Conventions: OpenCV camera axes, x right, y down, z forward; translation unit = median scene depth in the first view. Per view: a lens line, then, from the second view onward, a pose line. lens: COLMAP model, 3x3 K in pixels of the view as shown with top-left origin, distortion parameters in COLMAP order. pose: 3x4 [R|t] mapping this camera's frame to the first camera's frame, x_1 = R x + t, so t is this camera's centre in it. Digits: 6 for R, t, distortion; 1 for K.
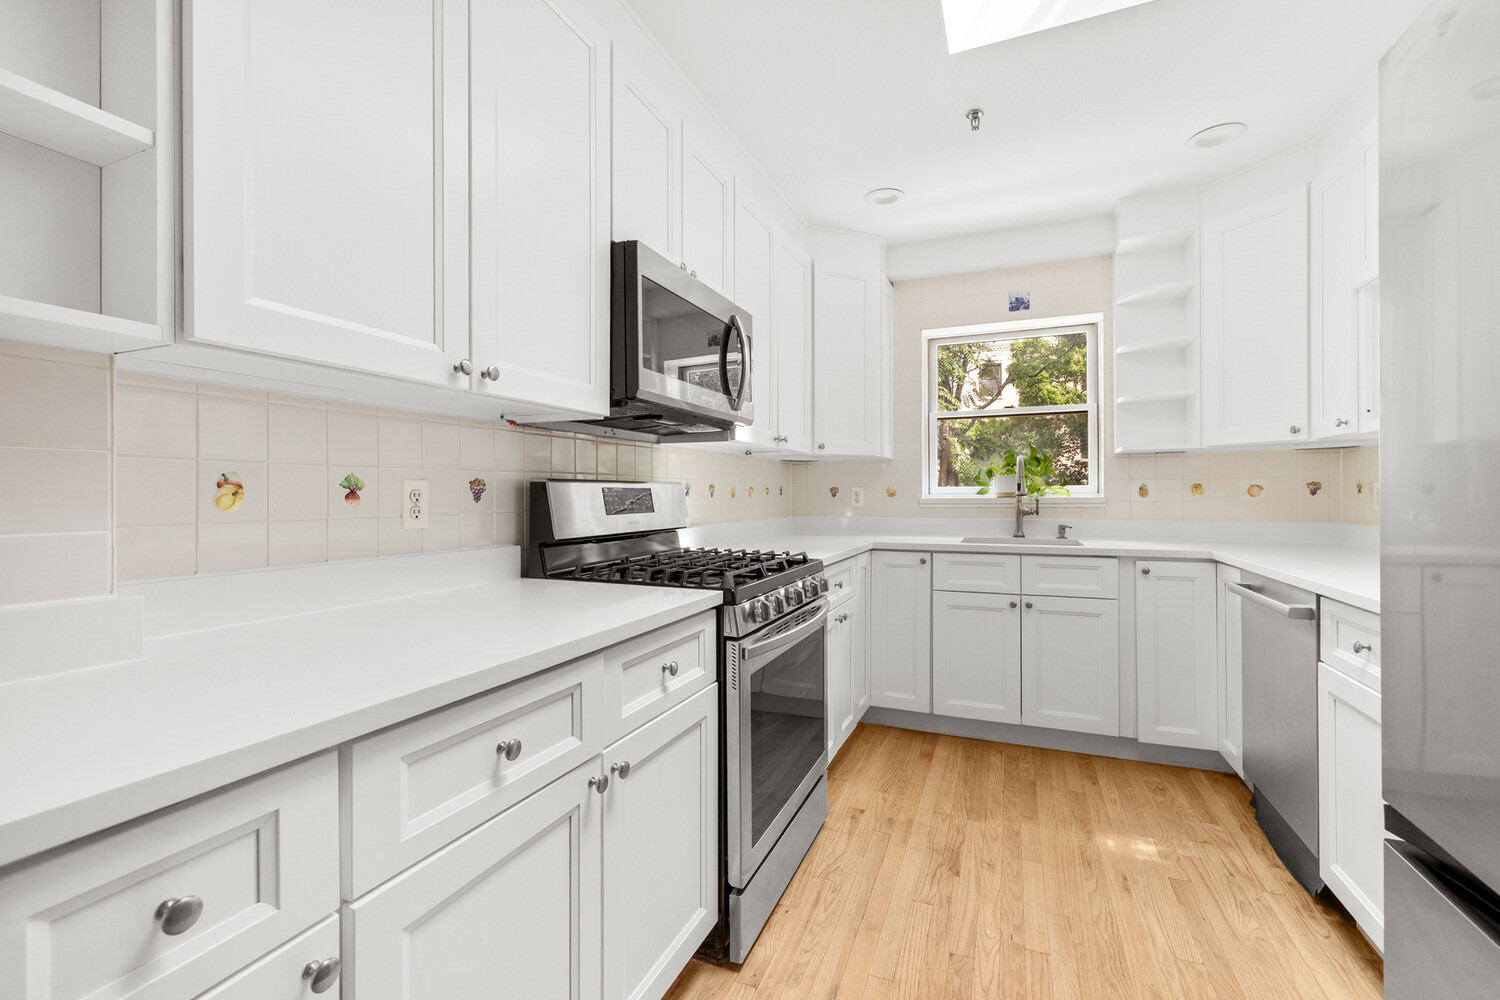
lens RADIAL K [[630.7, 0, 750.0], [0, 630.7, 500.0], [0, 0, 1]] dist [0.000171, 0.000394]
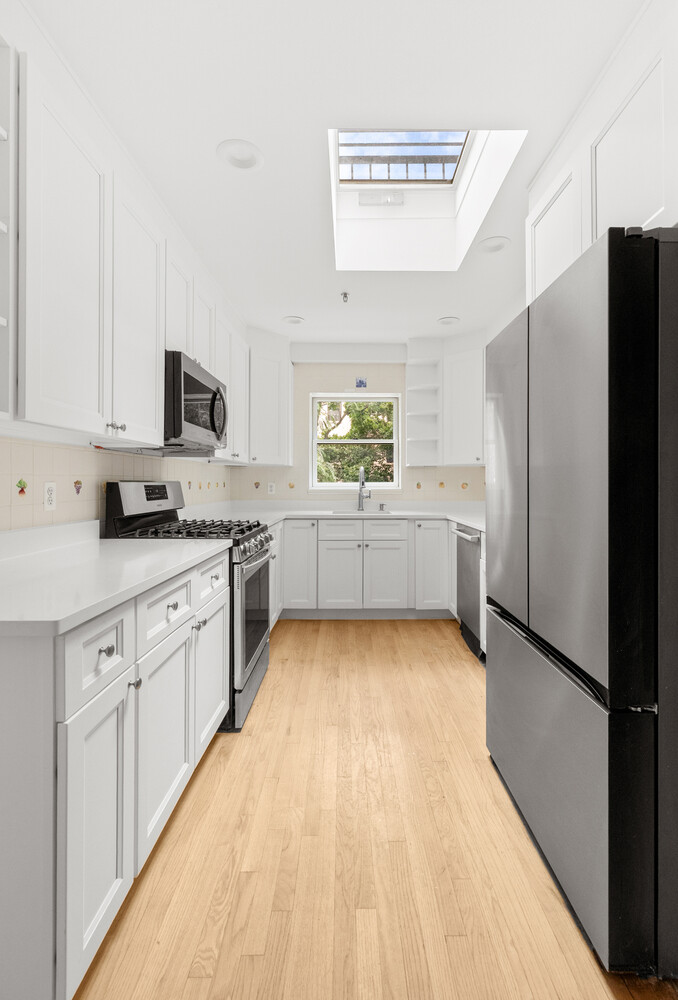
lens RADIAL K [[455.2, 0, 339.0], [0, 455.2, 500.0], [0, 0, 1]] dist [0.000556, -0.000031]
pose [[0.927702, -0.010350, 0.373179, -0.181015], [0.000283, 0.999635, 0.027020, -0.010703], [-0.373322, -0.024961, 0.927366, -0.296657]]
